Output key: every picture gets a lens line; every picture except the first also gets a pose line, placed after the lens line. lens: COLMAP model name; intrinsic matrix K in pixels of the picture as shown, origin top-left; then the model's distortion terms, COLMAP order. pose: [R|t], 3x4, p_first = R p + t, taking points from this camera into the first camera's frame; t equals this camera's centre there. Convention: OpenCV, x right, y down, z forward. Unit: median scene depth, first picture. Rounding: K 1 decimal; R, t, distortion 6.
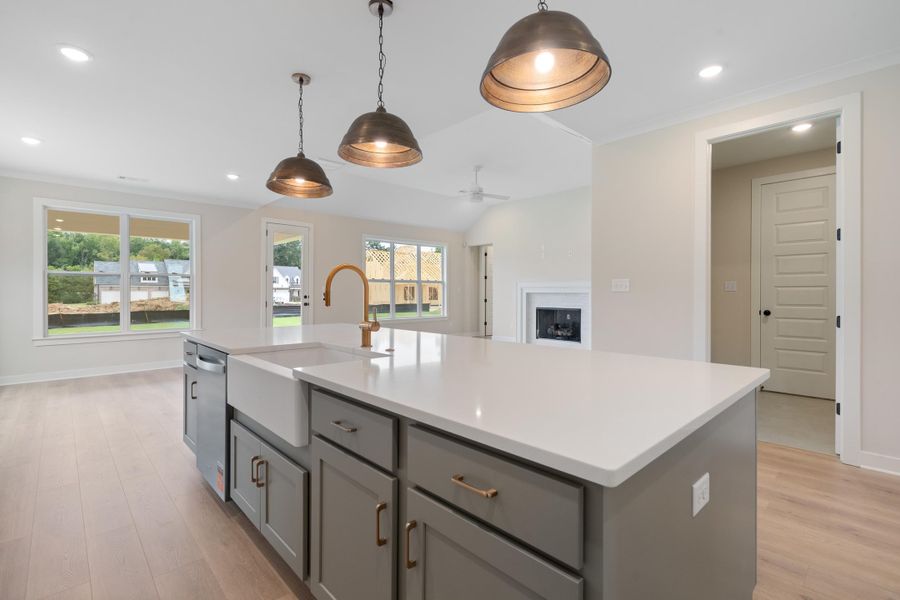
lens RADIAL K [[415.8, 0, 450.0], [0, 415.8, 300.0], [0, 0, 1]] dist [0.001887, 0.000405]
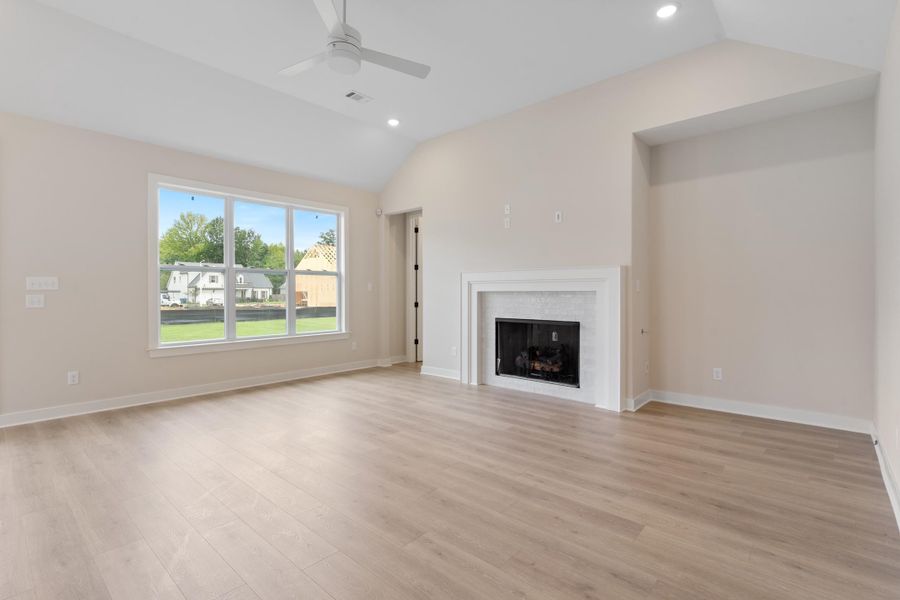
lens RADIAL K [[415.8, 0, 450.0], [0, 415.8, 300.0], [0, 0, 1]] dist [0.001887, 0.000405]
pose [[0.996687, -0.003319, 0.081264, 0.104054], [0.003361, 0.999994, -0.000370, -0.006226], [-0.081262, 0.000641, 0.996693, 0.461828]]
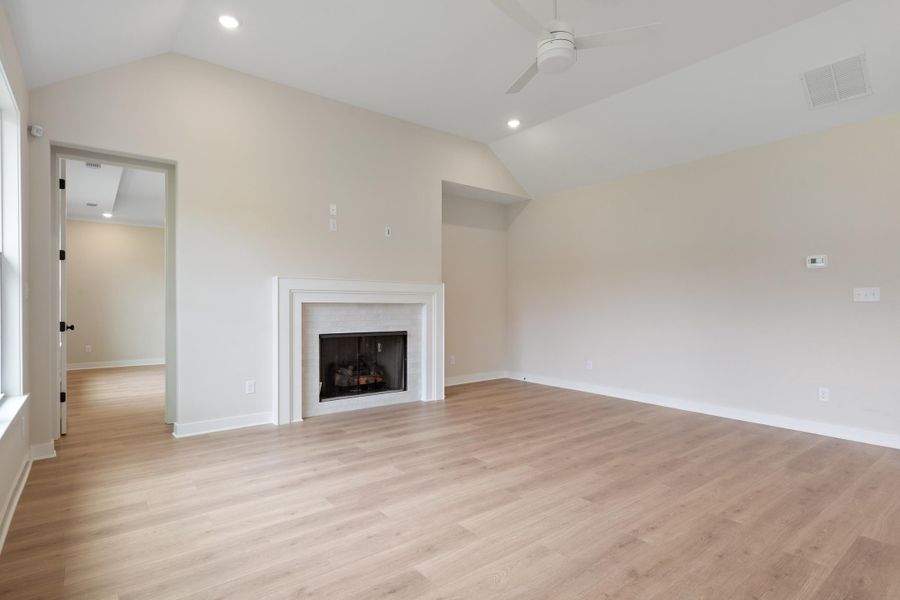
lens RADIAL K [[442.5, 0, 432.9], [0, 442.5, 306.6], [0, 0, 1]] dist [-0.001442, 0.000043]
pose [[0.134566, -0.002585, 0.990901, -0.266872], [0.015399, 0.999881, 0.000517, -0.011546], [-0.990785, 0.015189, 0.134590, 0.816804]]
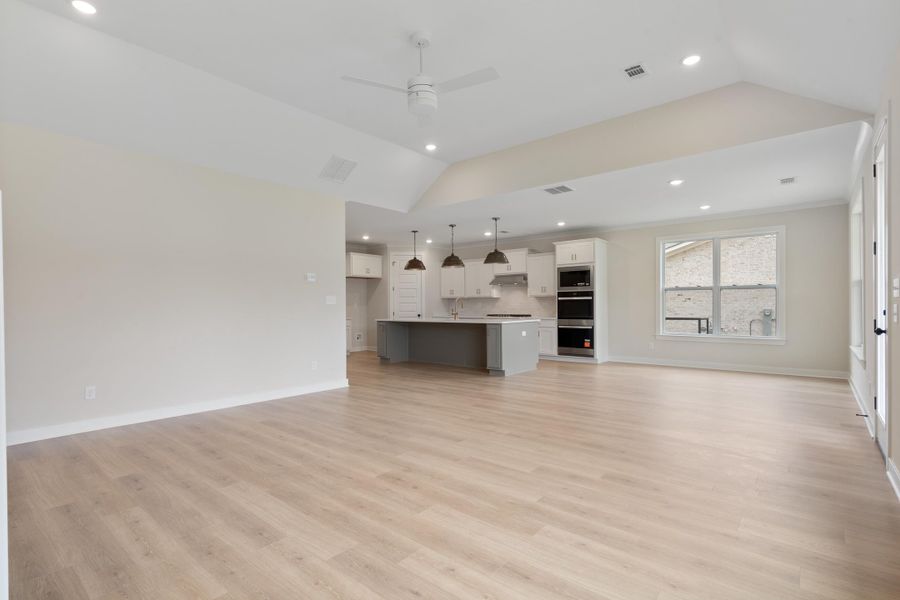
lens RADIAL K [[442.5, 0, 432.9], [0, 442.5, 306.6], [0, 0, 1]] dist [-0.001442, 0.000043]
pose [[-0.997665, 0.007465, -0.067882, 0.068696], [0.006310, 0.999832, 0.017204, -0.017318], [0.067999, 0.016735, -0.997545, 1.152270]]
